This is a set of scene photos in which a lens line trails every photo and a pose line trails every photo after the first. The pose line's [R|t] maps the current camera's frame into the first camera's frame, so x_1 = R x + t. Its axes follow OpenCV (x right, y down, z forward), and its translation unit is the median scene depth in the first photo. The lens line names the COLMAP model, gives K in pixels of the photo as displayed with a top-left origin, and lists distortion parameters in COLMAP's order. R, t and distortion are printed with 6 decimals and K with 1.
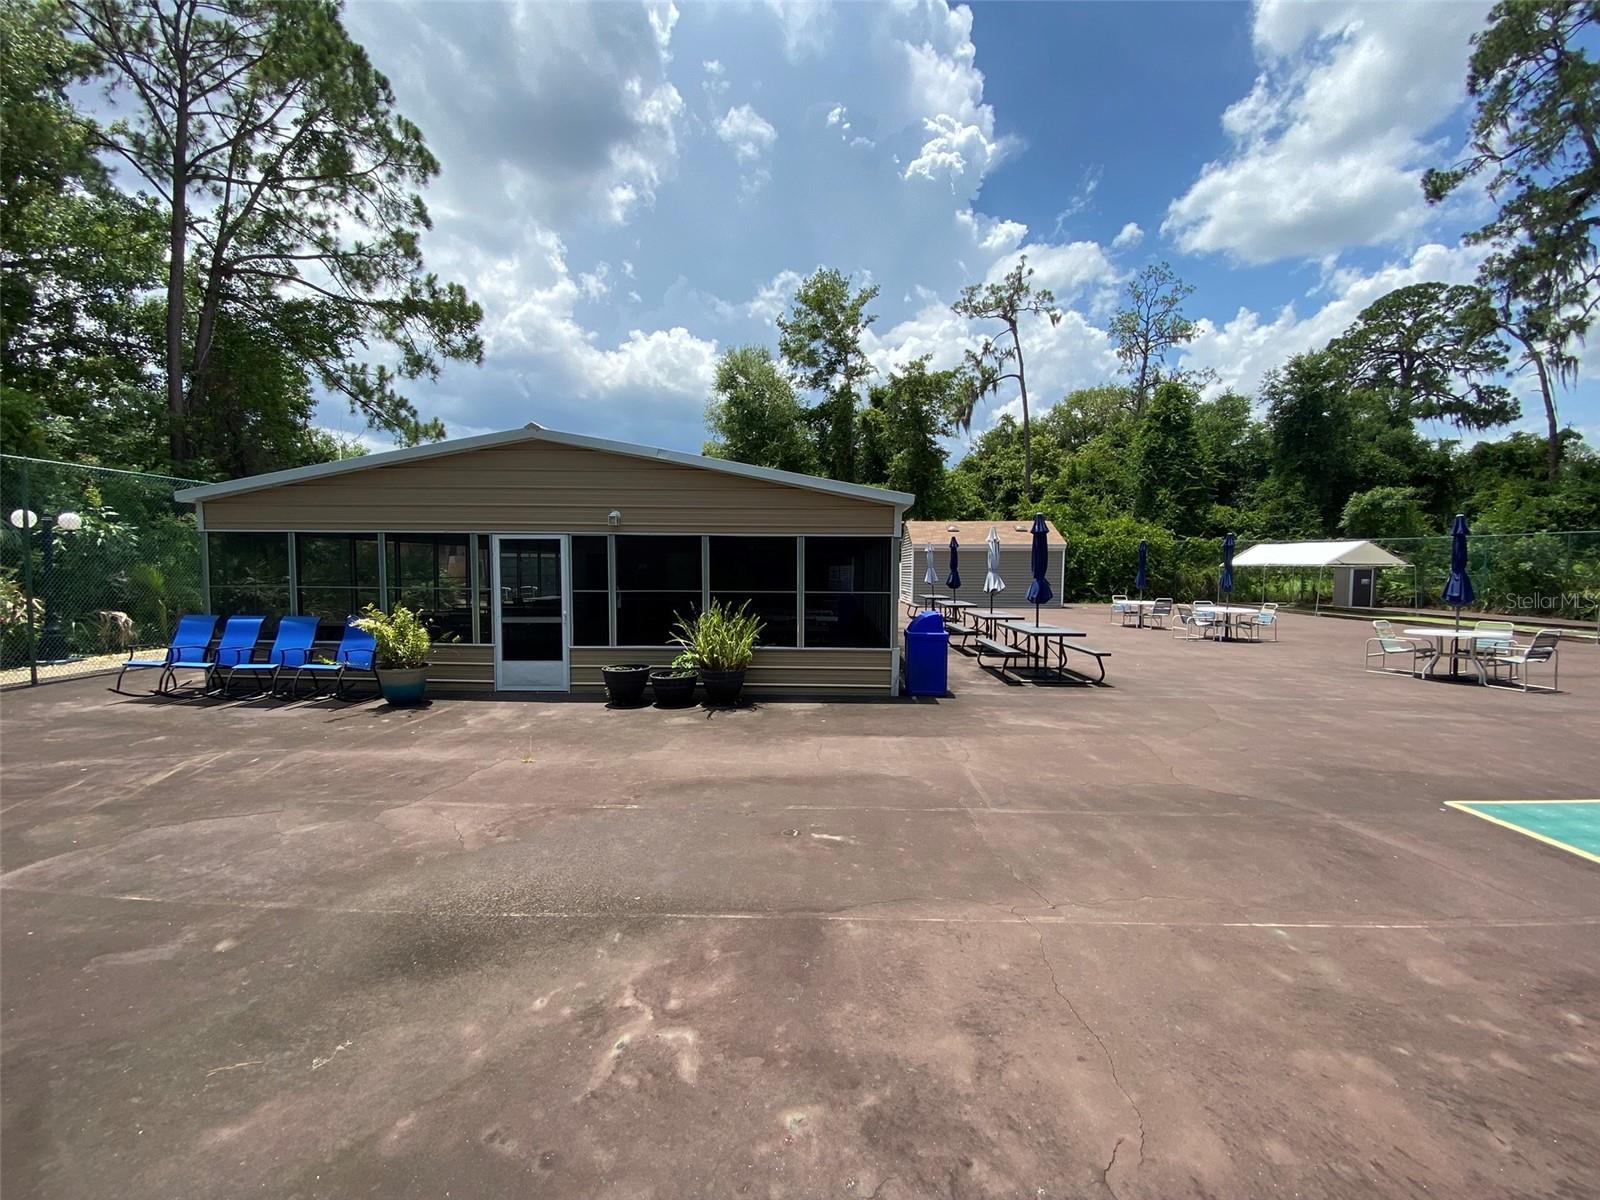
lens RADIAL K [[648.3, 0, 801.6], [0, 648.3, 600.9], [0, 0, 1]] dist [0.003400, -0.011174]
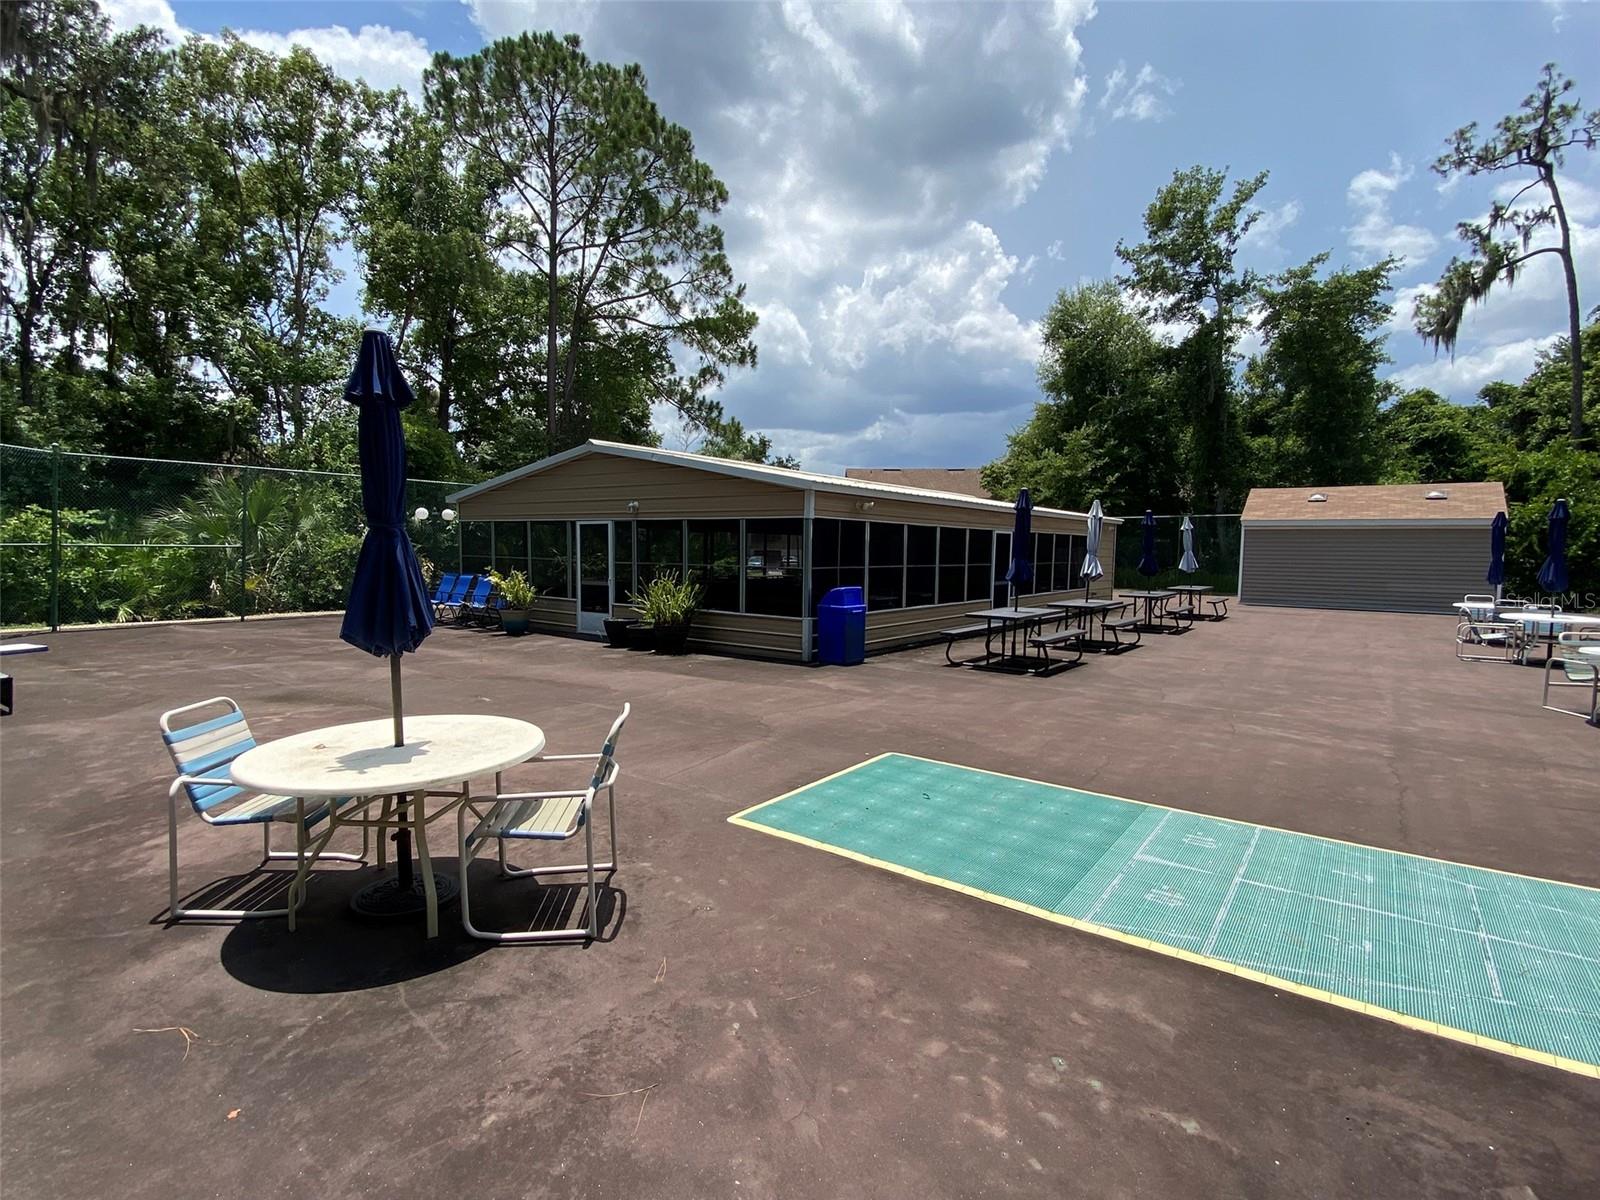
lens RADIAL K [[770.7, 0, 800.9], [0, 770.7, 607.3], [0, 0, 1]] dist [-0.018467, -0.003231]
pose [[0.826162, 0.049099, -0.561289, 0.362009], [-0.035602, 0.998754, 0.034964, 0.003581], [0.562306, -0.008903, 0.826881, -0.046830]]
